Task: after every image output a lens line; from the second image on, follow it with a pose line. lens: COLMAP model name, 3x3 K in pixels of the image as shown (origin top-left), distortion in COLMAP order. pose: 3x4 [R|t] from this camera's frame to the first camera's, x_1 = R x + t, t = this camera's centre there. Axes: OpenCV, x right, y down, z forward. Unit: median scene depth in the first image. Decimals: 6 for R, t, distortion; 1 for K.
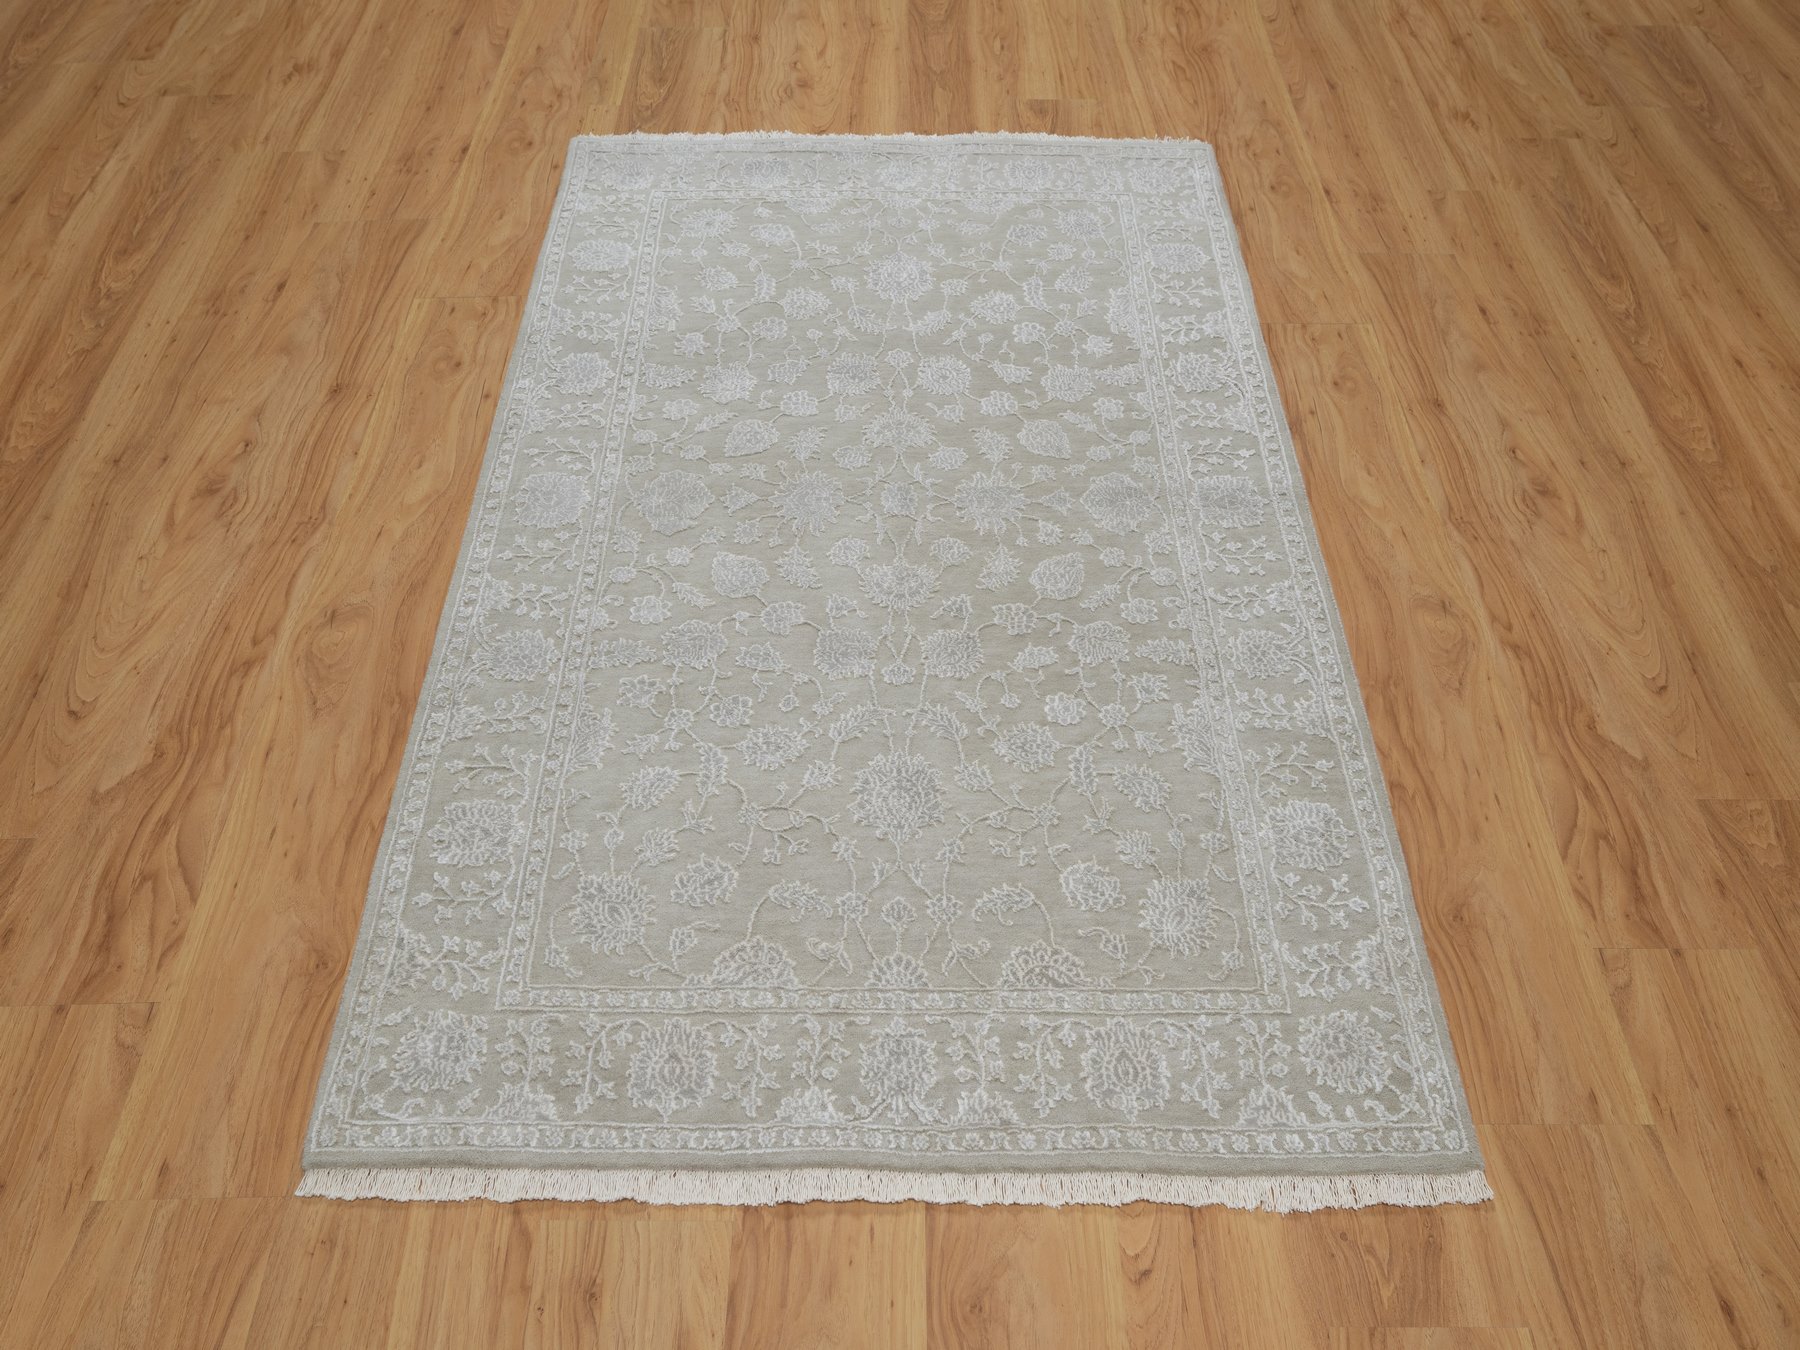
lens RADIAL K [[1312.8, 0, 898.9], [0, 1312.8, 675.9], [0, 0, 1]] dist [-0.020227, -0.000979]
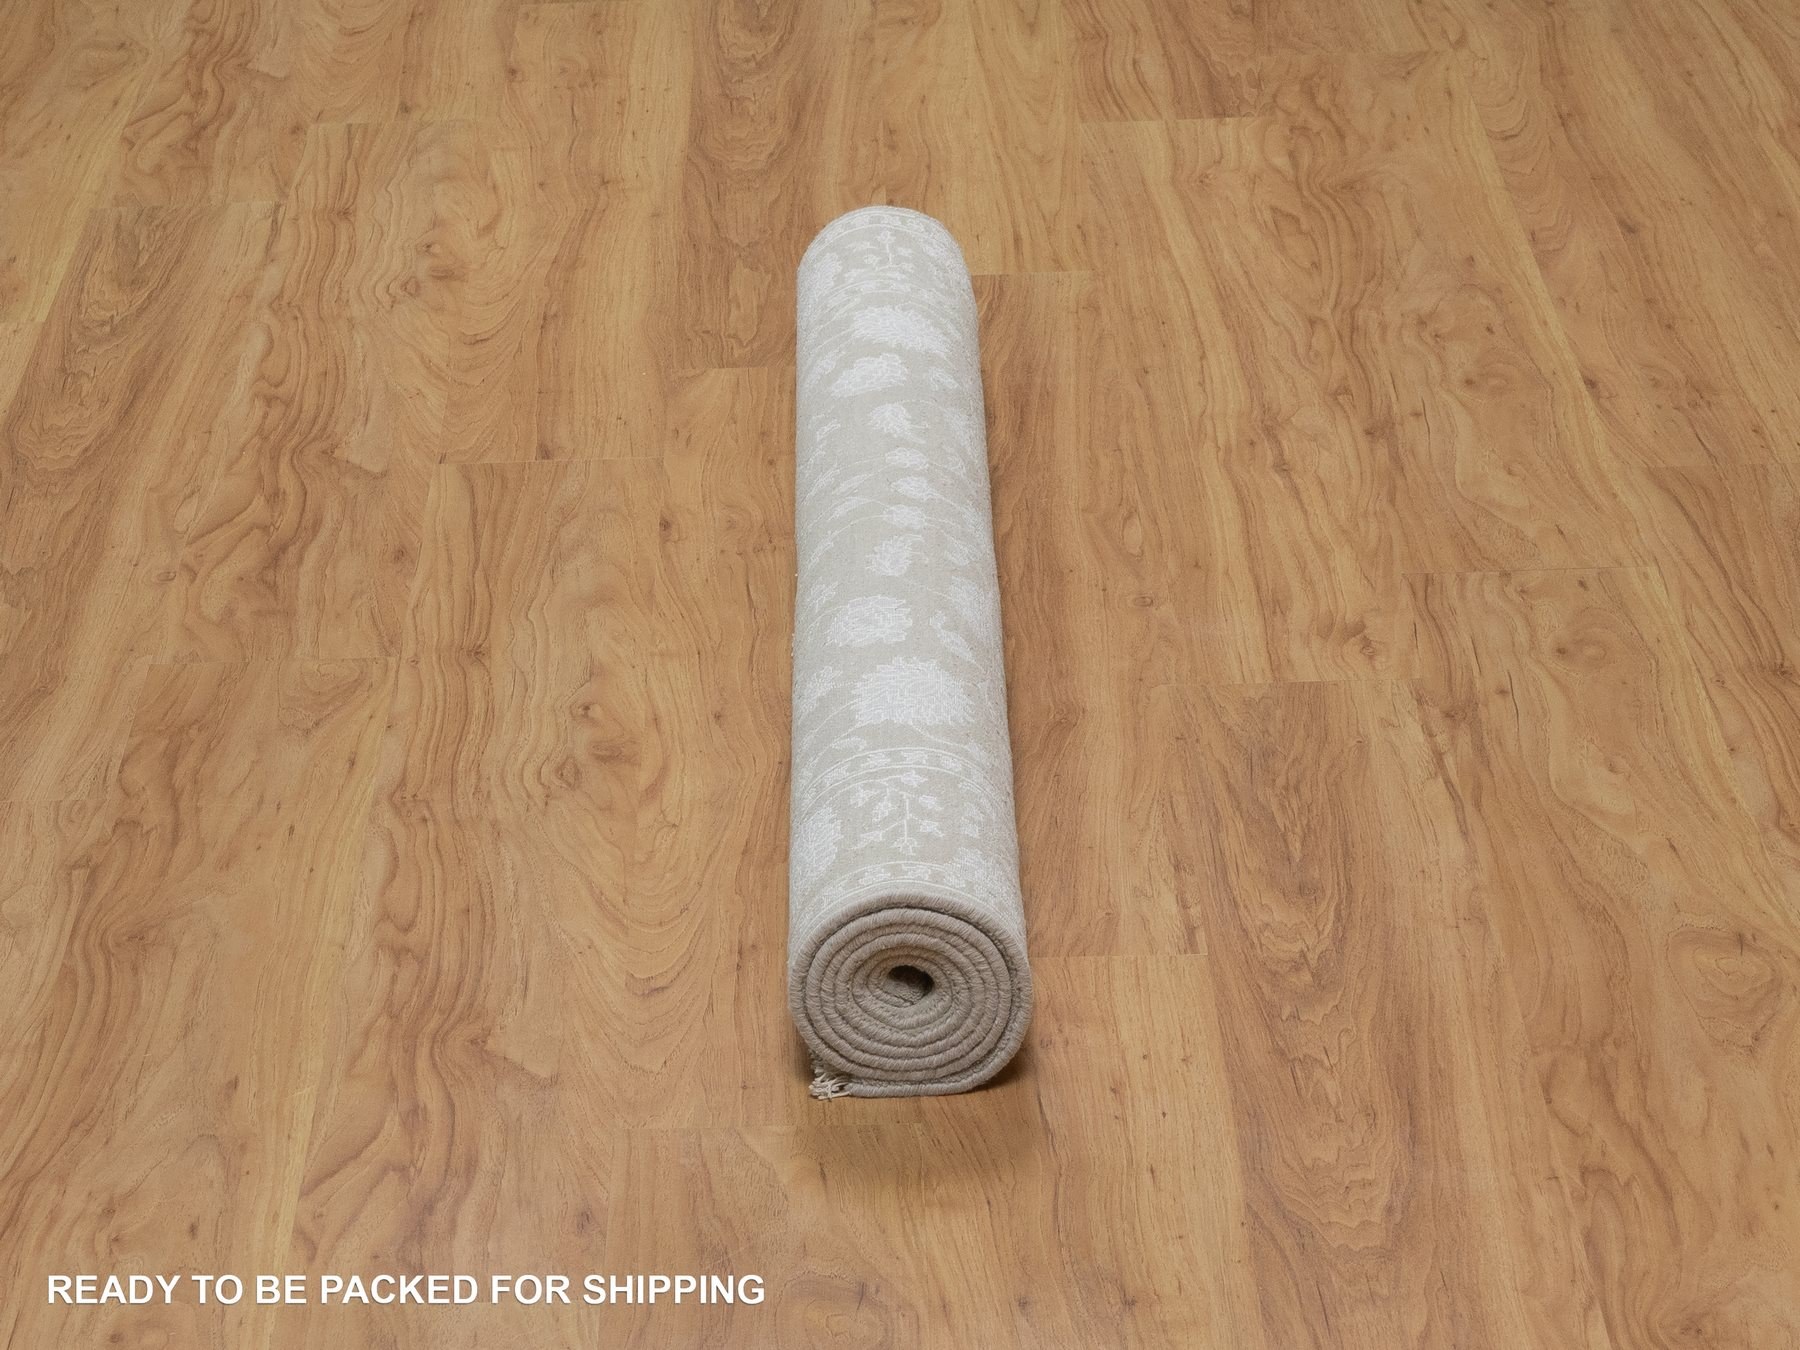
lens RADIAL K [[1580.4, 0, 902.7], [0, 1580.4, 676.2], [0, 0, 1]] dist [-0.006096, -0.010736]
pose [[0.947240, 0.241866, -0.210324, 0.378985], [-0.229674, 0.969894, 0.080959, -0.398393], [0.223574, -0.028382, 0.974274, 0.297193]]
